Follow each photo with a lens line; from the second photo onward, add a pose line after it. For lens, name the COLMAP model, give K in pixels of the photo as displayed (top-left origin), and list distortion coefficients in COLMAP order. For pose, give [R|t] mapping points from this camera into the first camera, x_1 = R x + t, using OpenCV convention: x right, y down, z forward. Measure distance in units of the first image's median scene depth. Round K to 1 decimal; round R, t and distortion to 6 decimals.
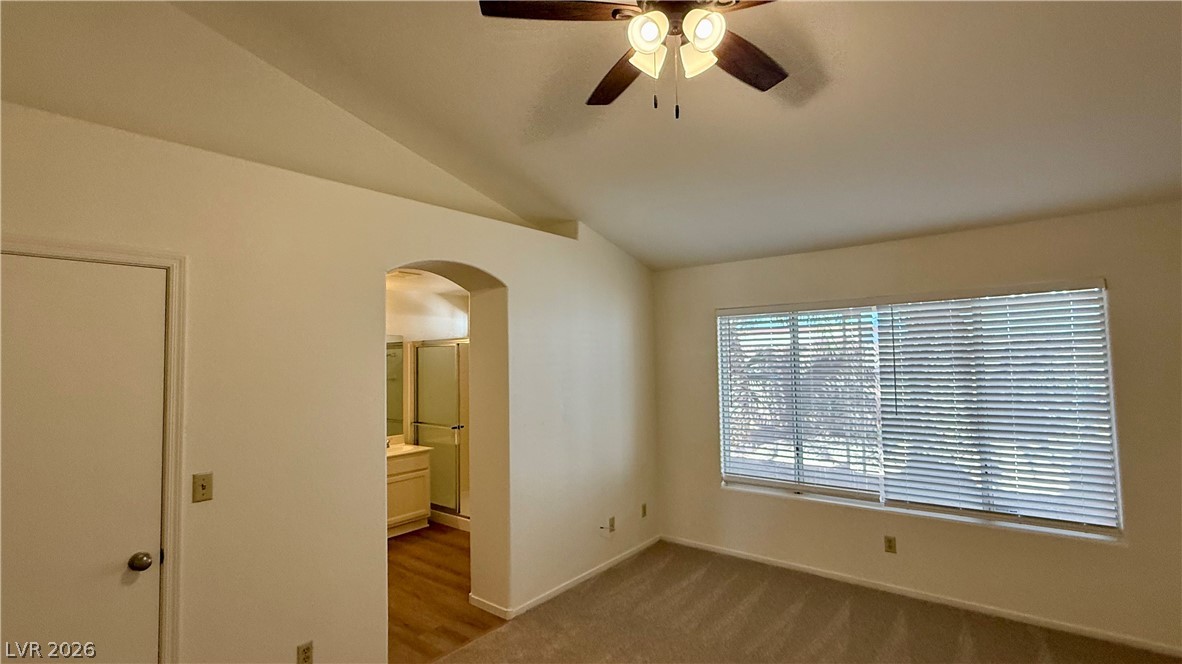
lens RADIAL K [[539.4, 0, 589.7], [0, 539.4, 334.9], [0, 0, 1]] dist [-0.000273, 0.000052]
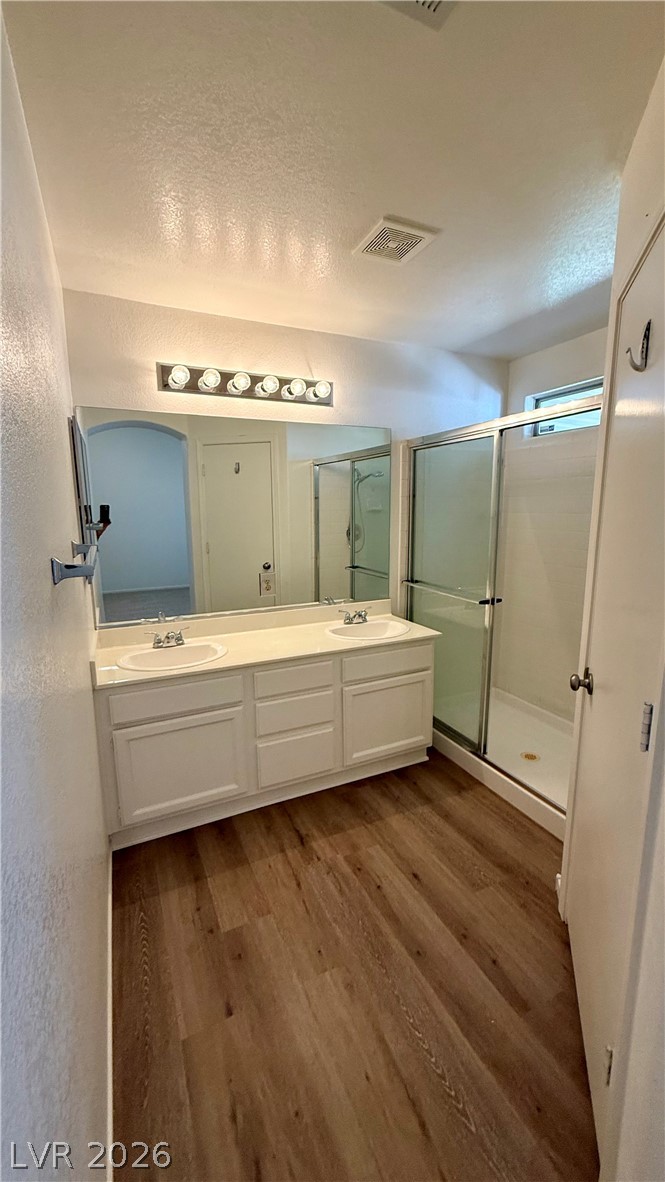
lens RADIAL K [[479.4, 0, 332.5], [0, 479.4, 591.0], [0, 0, 1]] dist [-0.001727, -0.000174]
pose [[0.900105, 0.088976, -0.426490, -0.180303], [0.010810, 0.974061, 0.226027, 0.055723], [0.435538, -0.208059, 0.875796, 0.520914]]
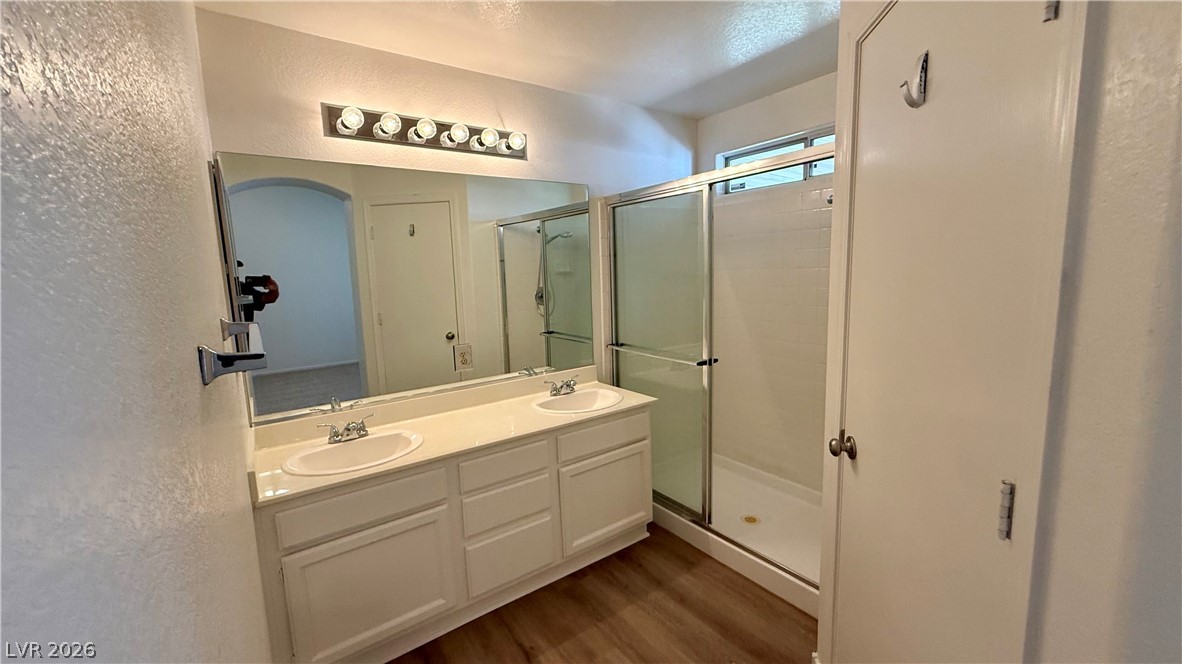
lens RADIAL K [[479.4, 0, 589.4], [0, 479.4, 334.0], [0, 0, 1]] dist [-0.001727, -0.000174]
pose [[0.964216, 0.024613, -0.263974, -0.226185], [0.026344, 0.981859, 0.187775, 0.060284], [0.263806, -0.188010, 0.946075, 0.547424]]
